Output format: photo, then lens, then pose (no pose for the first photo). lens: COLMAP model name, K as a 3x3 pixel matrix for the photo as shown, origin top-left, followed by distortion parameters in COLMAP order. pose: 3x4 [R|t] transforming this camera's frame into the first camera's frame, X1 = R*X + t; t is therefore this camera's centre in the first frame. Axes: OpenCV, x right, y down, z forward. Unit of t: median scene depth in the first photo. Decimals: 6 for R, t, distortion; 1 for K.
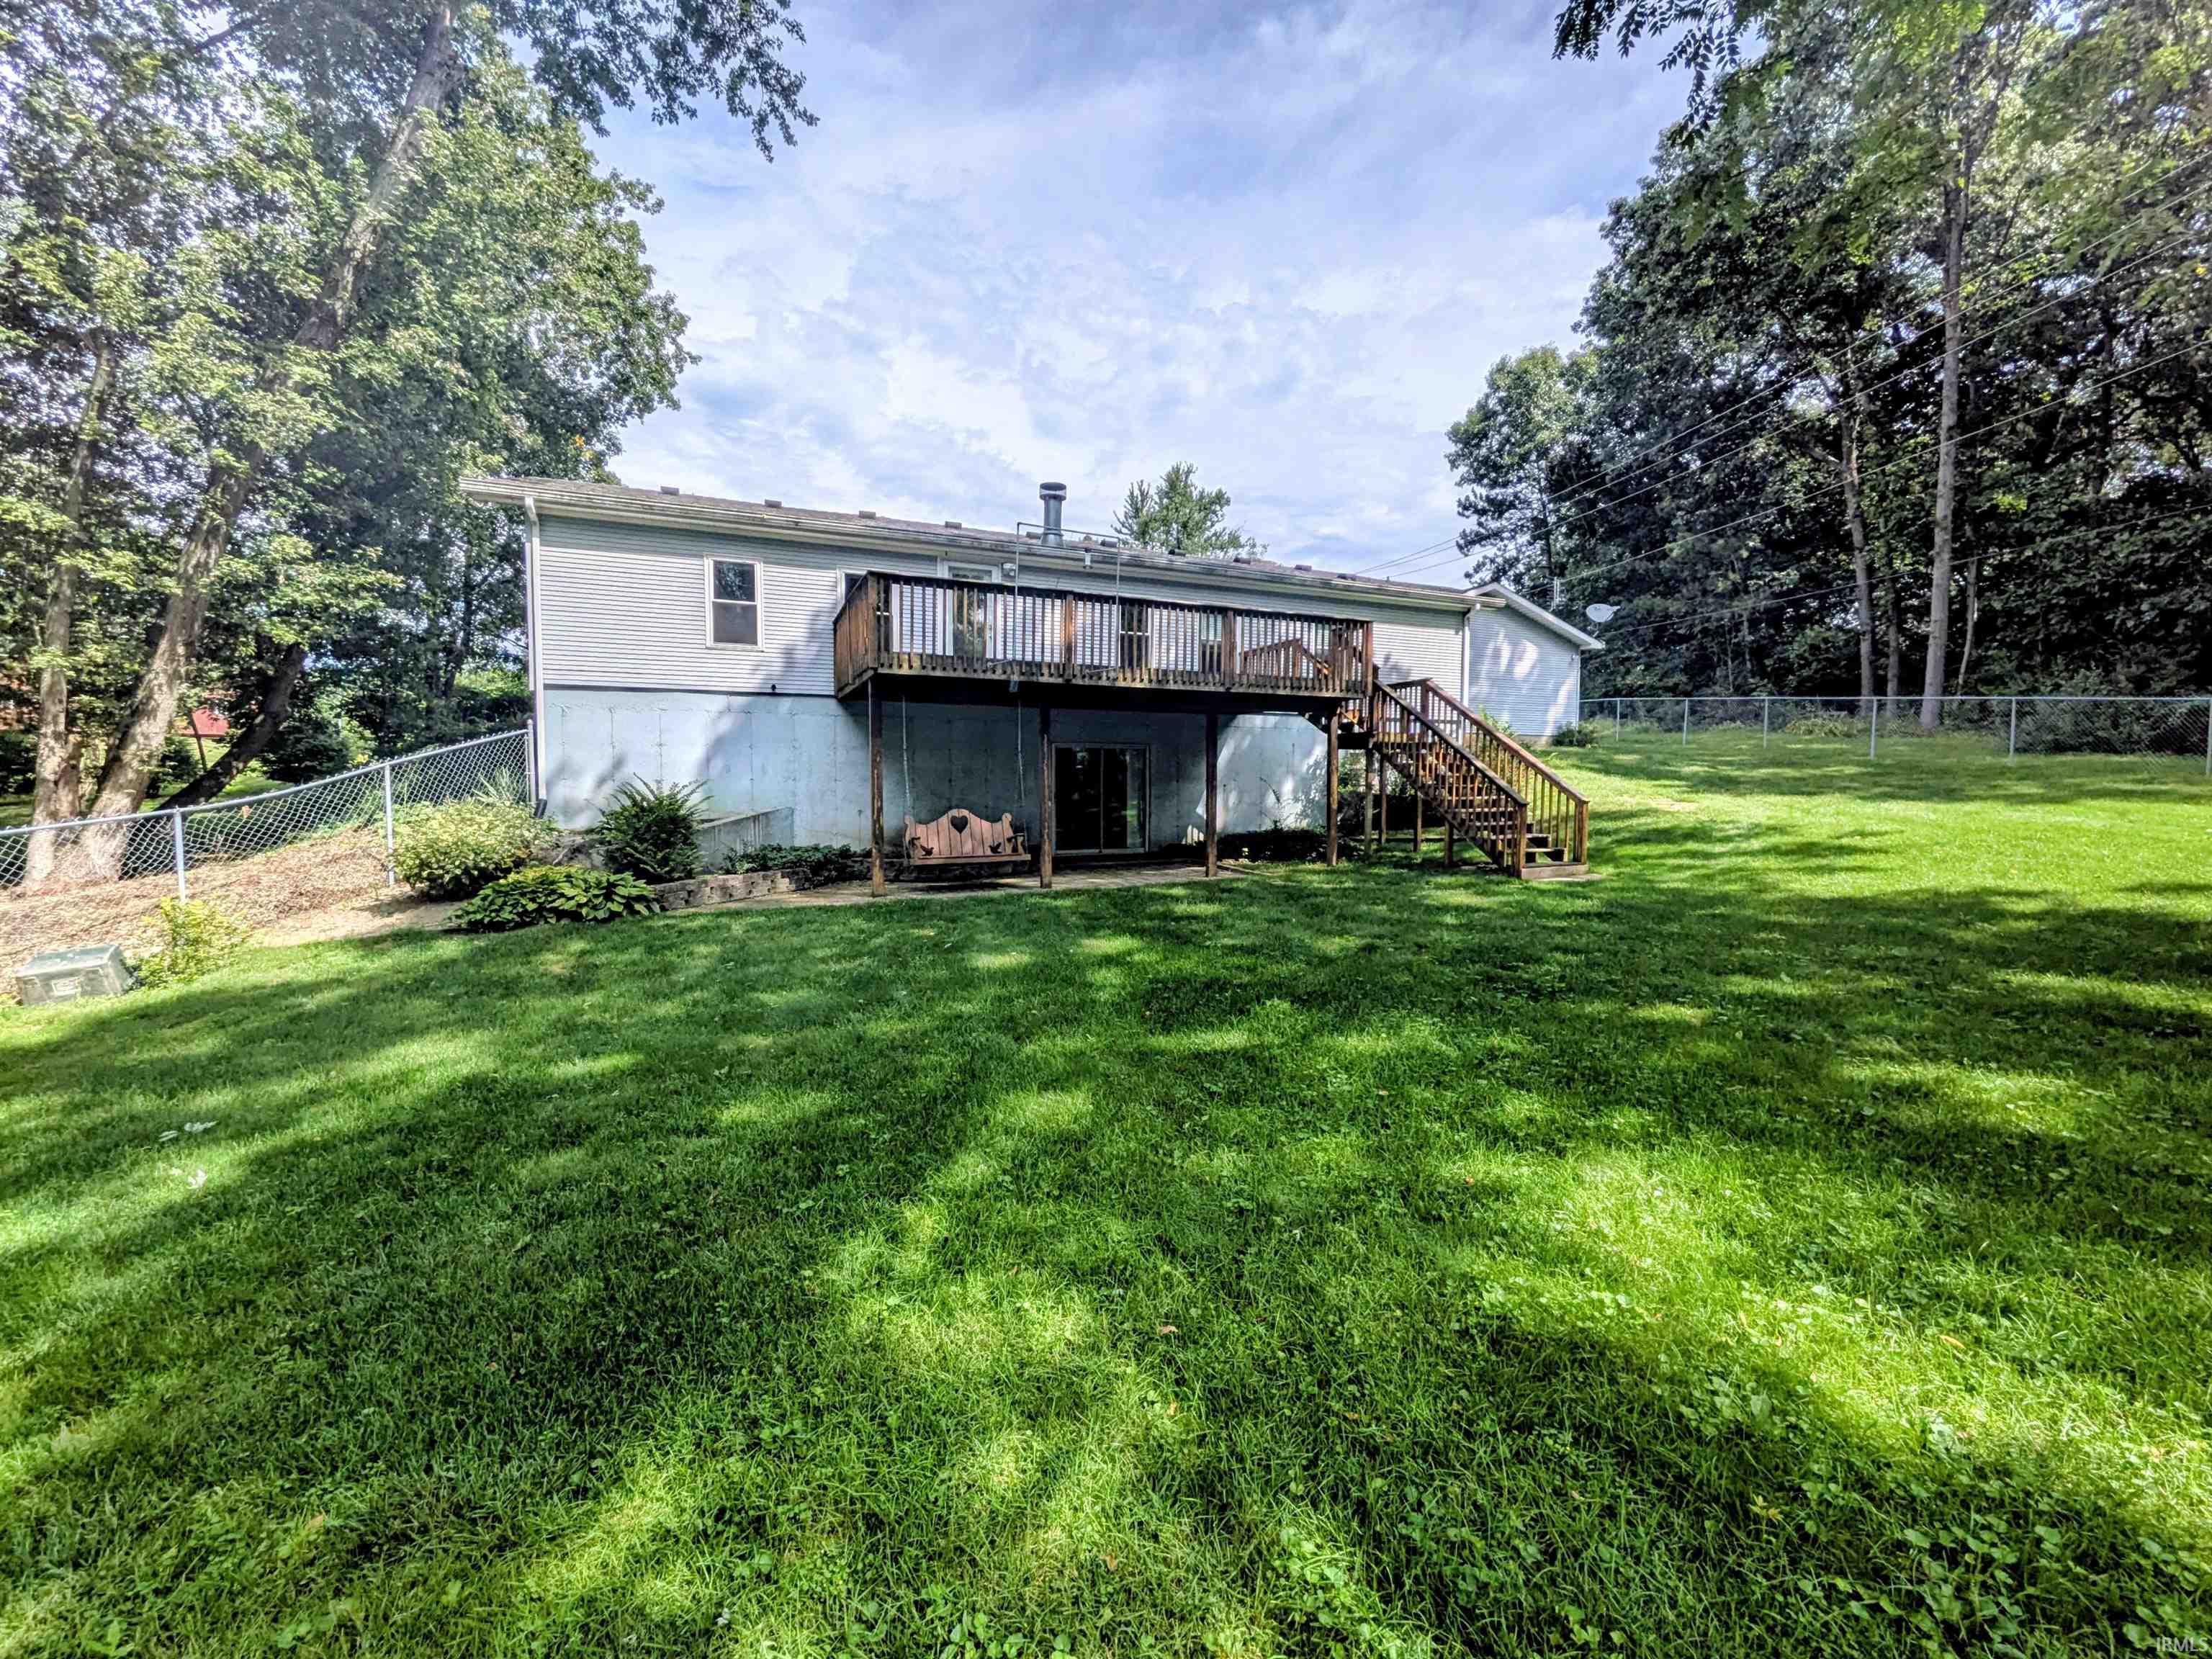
lens RADIAL K [[881.6, 0, 1098.8], [0, 881.6, 860.8], [0, 0, 1]] dist [0.000273, 0.000052]
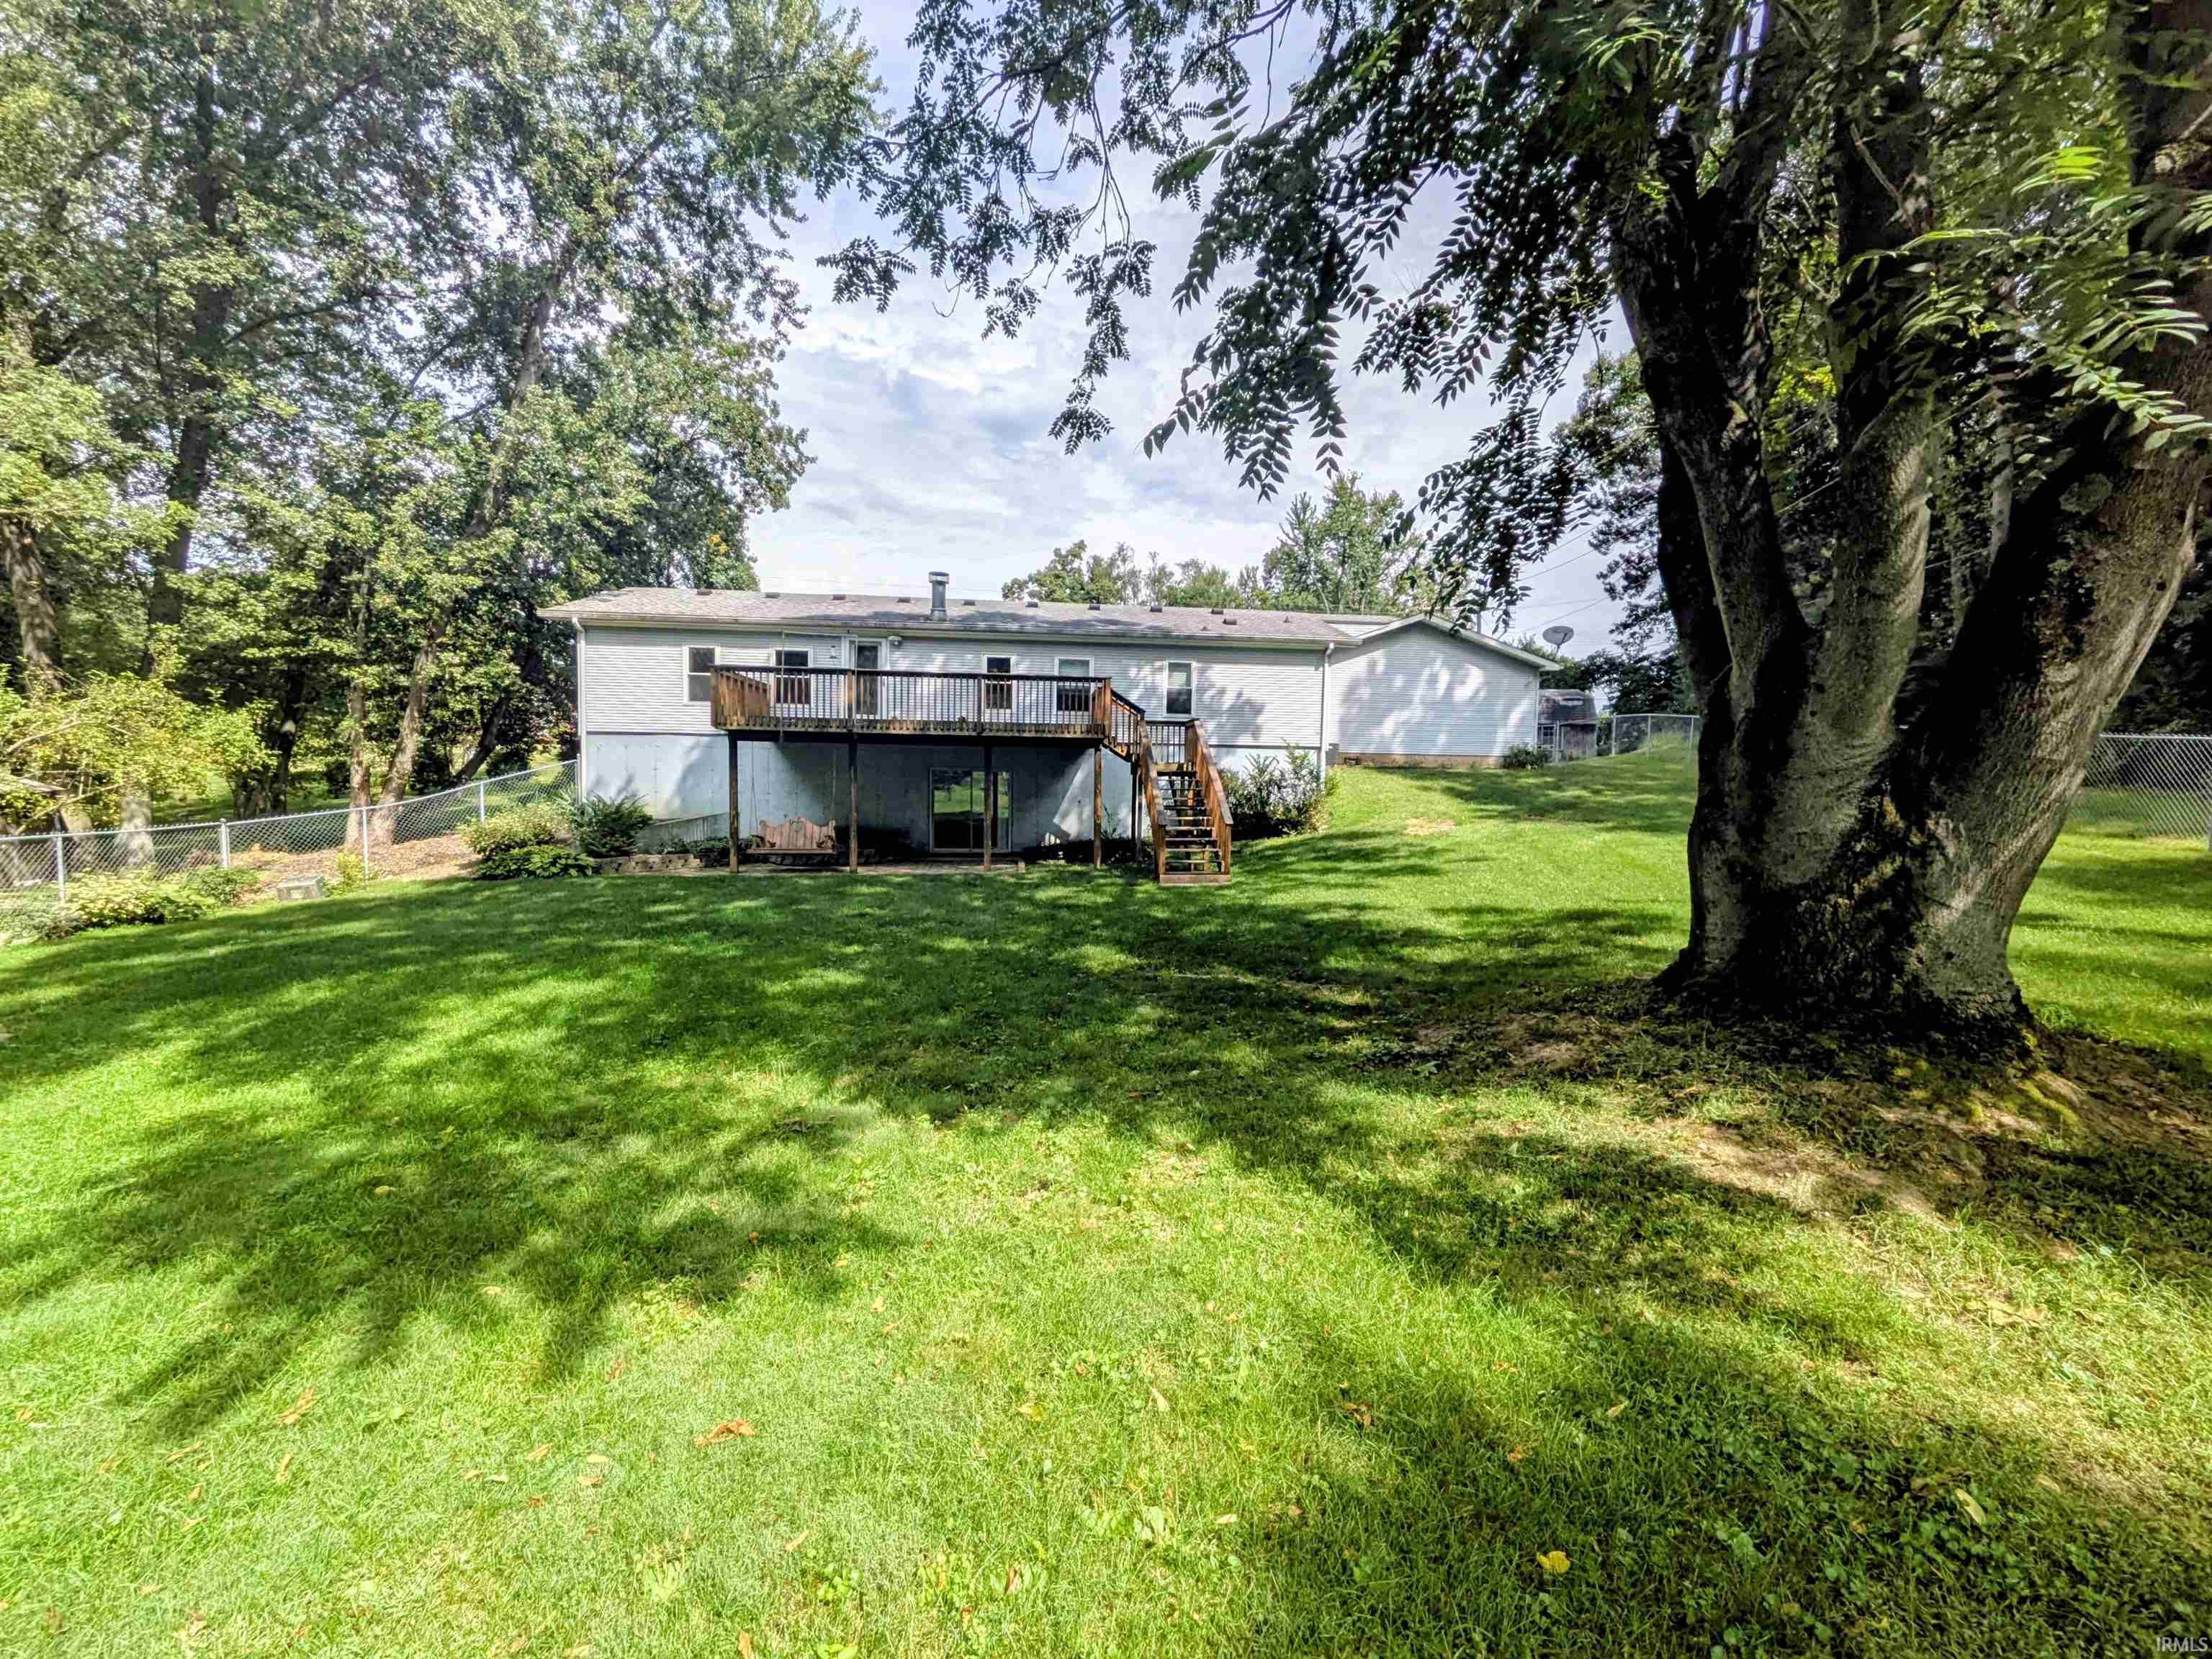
lens RADIAL K [[881.6, 0, 1098.8], [0, 881.6, 860.8], [0, 0, 1]] dist [0.000273, 0.000052]
pose [[0.952133, 0.042773, -0.302677, 0.700624], [-0.041330, 0.999083, 0.011174, -0.020587], [0.302878, 0.001870, 0.953028, -0.227808]]
